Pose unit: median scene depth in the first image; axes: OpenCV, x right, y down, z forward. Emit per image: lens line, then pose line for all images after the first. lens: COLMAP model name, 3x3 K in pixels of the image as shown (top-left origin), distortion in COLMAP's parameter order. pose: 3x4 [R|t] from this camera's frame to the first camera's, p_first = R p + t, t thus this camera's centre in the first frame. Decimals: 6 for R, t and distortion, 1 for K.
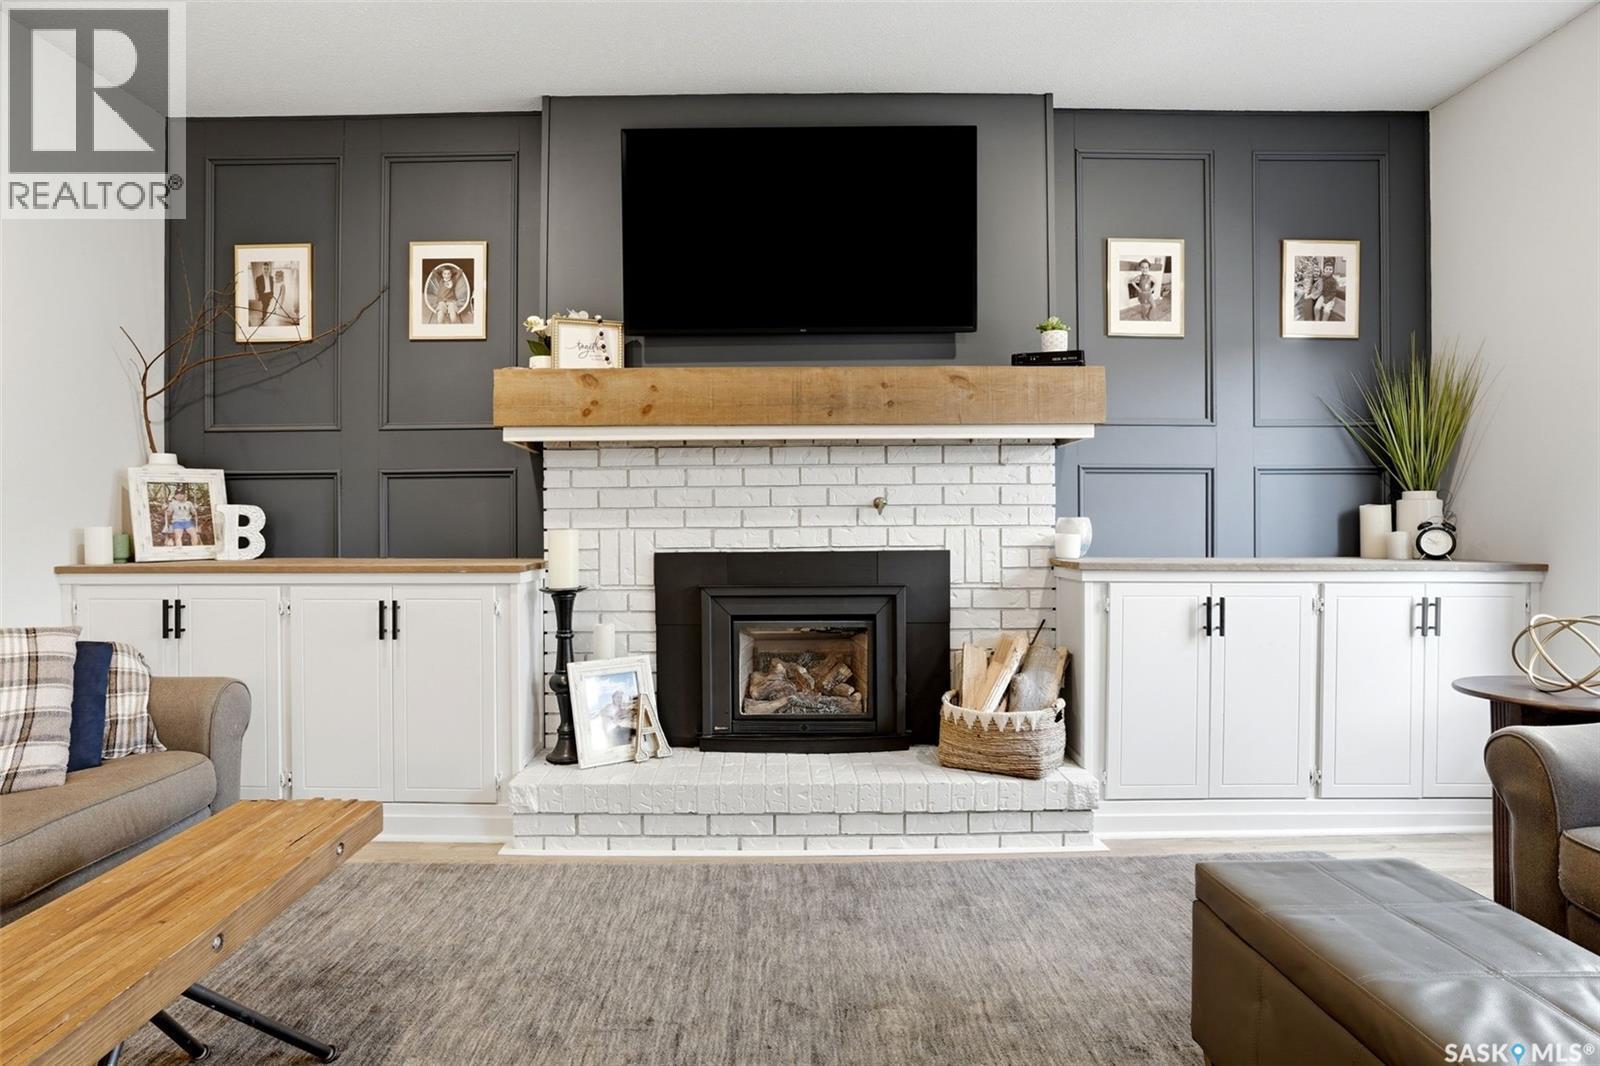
lens RADIAL K [[848.8, 0, 800.0], [0, 848.8, 533.0], [0, 0, 1]] dist [-0.071393, 0.046722]
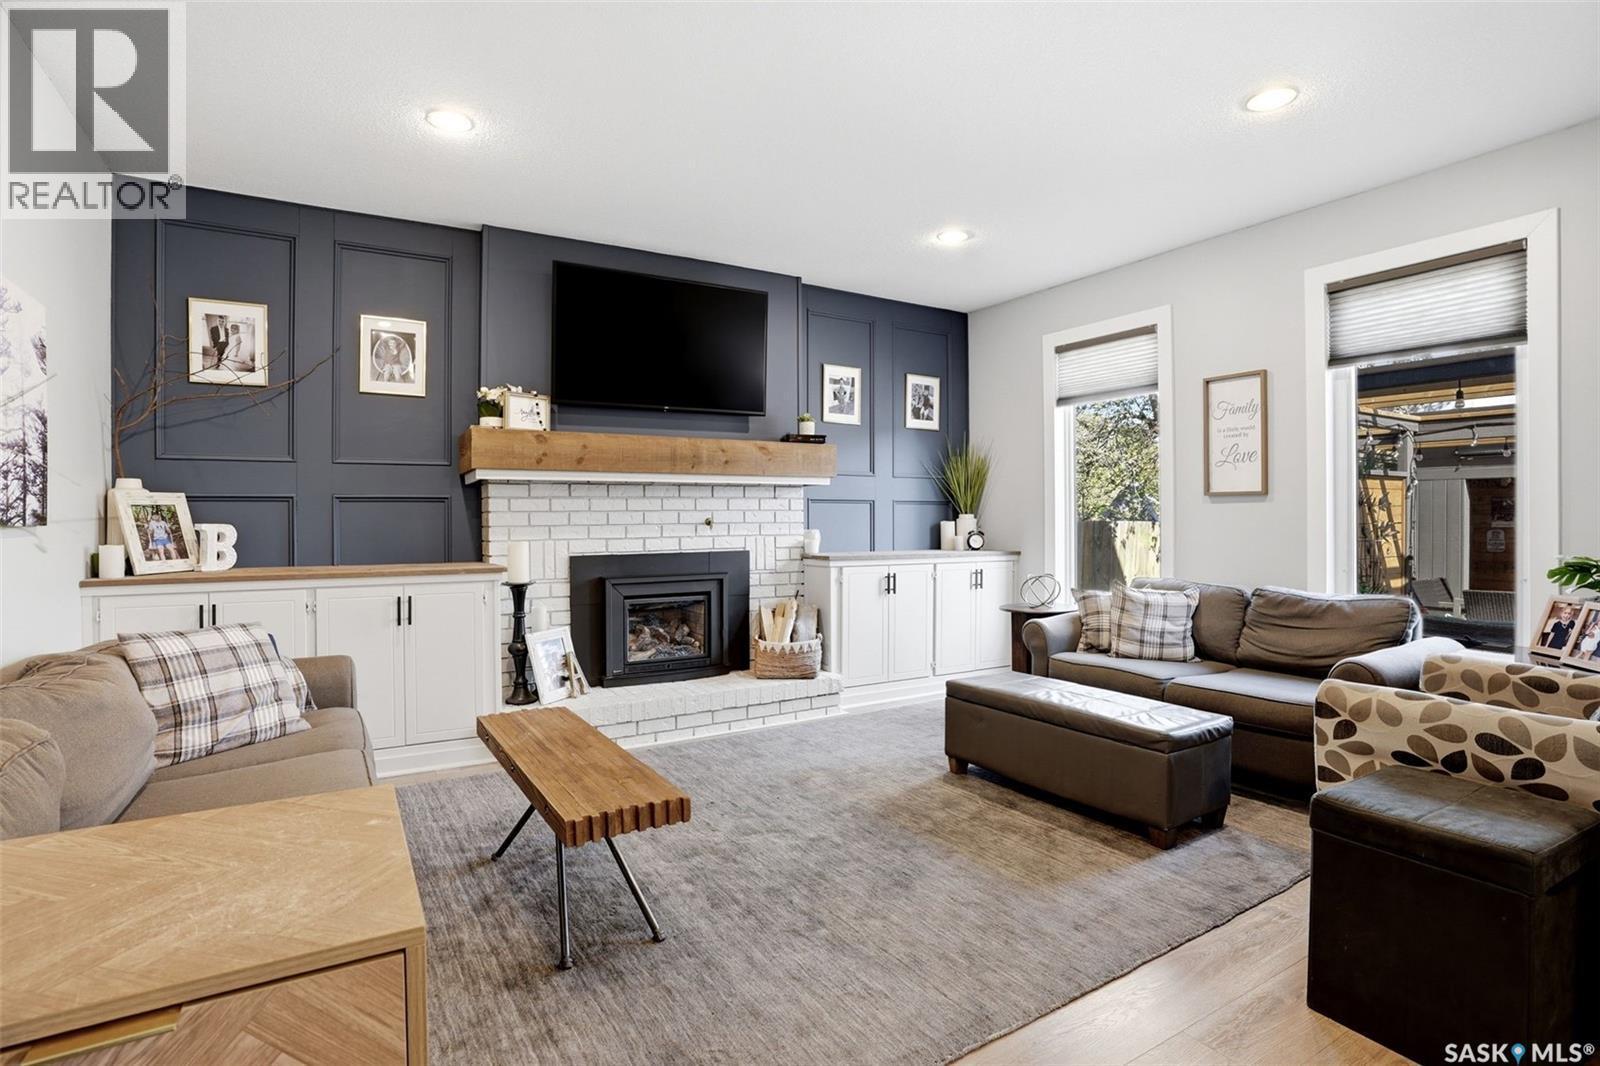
lens RADIAL K [[793.5, 0, 800.0], [0, 793.5, 533.0], [0, 0, 1]] dist [-0.080450, 0.036949]
pose [[0.855377, -0.009424, 0.517920, -0.532769], [0.005507, 0.999943, 0.009099, -0.026644], [-0.517977, -0.004931, 0.855381, -0.365494]]
